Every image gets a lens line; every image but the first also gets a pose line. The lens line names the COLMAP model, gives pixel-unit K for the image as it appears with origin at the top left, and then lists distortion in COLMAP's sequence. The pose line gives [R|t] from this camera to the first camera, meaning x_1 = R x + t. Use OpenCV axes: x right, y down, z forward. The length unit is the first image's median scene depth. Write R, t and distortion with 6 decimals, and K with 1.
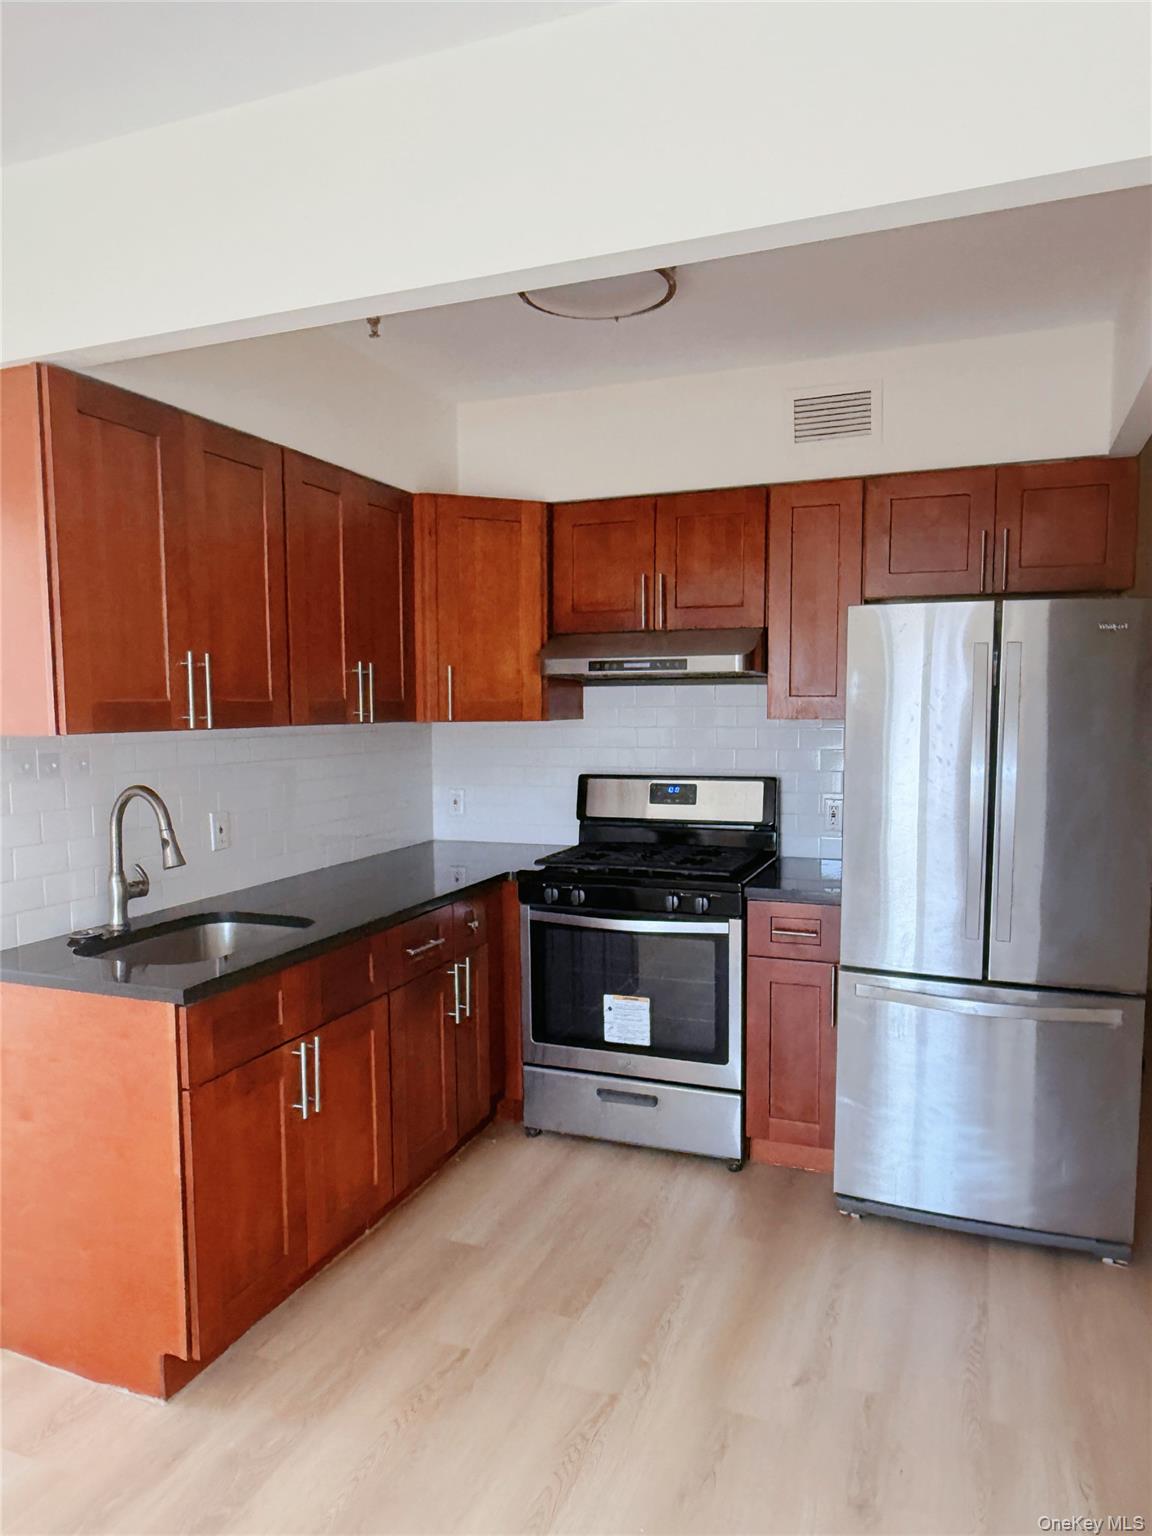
lens RADIAL K [[1023.0, 0, 576.4], [0, 1023.0, 780.2], [0, 0, 1]] dist [-0.005629, -0.001983]
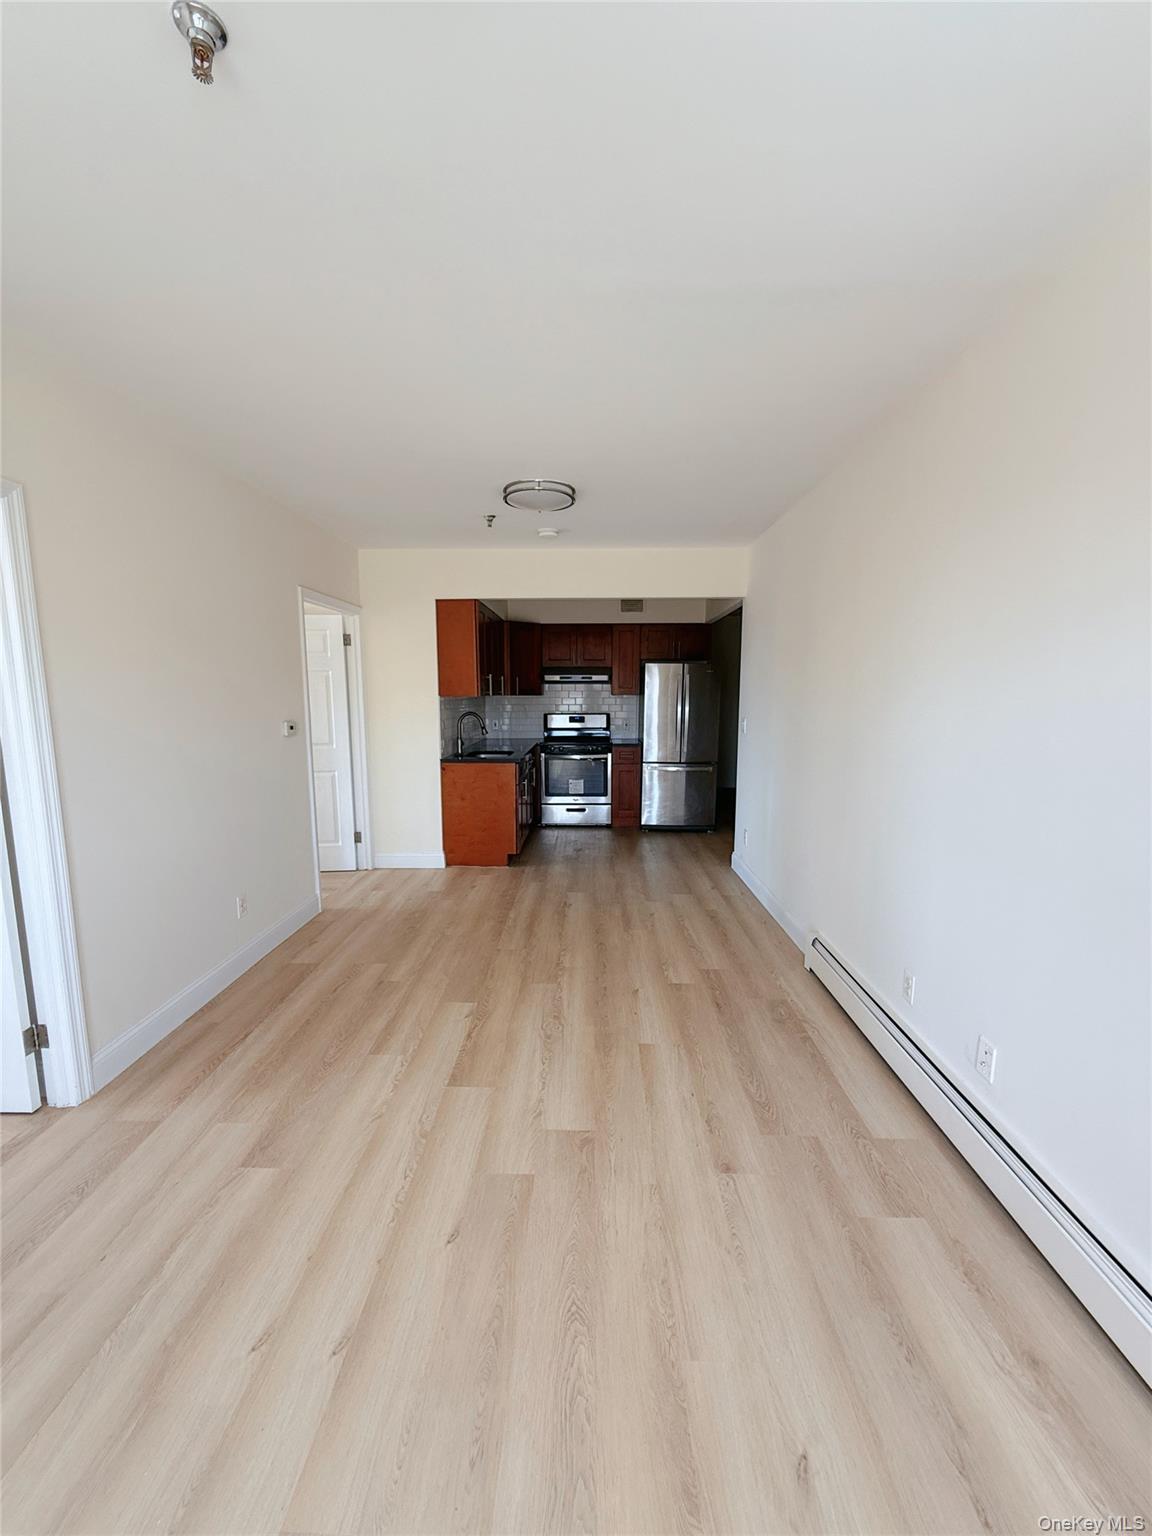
lens RADIAL K [[612.3, 0, 576.0], [0, 612.3, 768.0], [0, 0, 1]] dist [-0.000307, 0.000202]
pose [[0.936841, -0.035252, 0.347973, -0.642548], [0.016894, 0.998307, 0.055654, 0.066335], [-0.349346, -0.046260, 0.935851, -0.854004]]
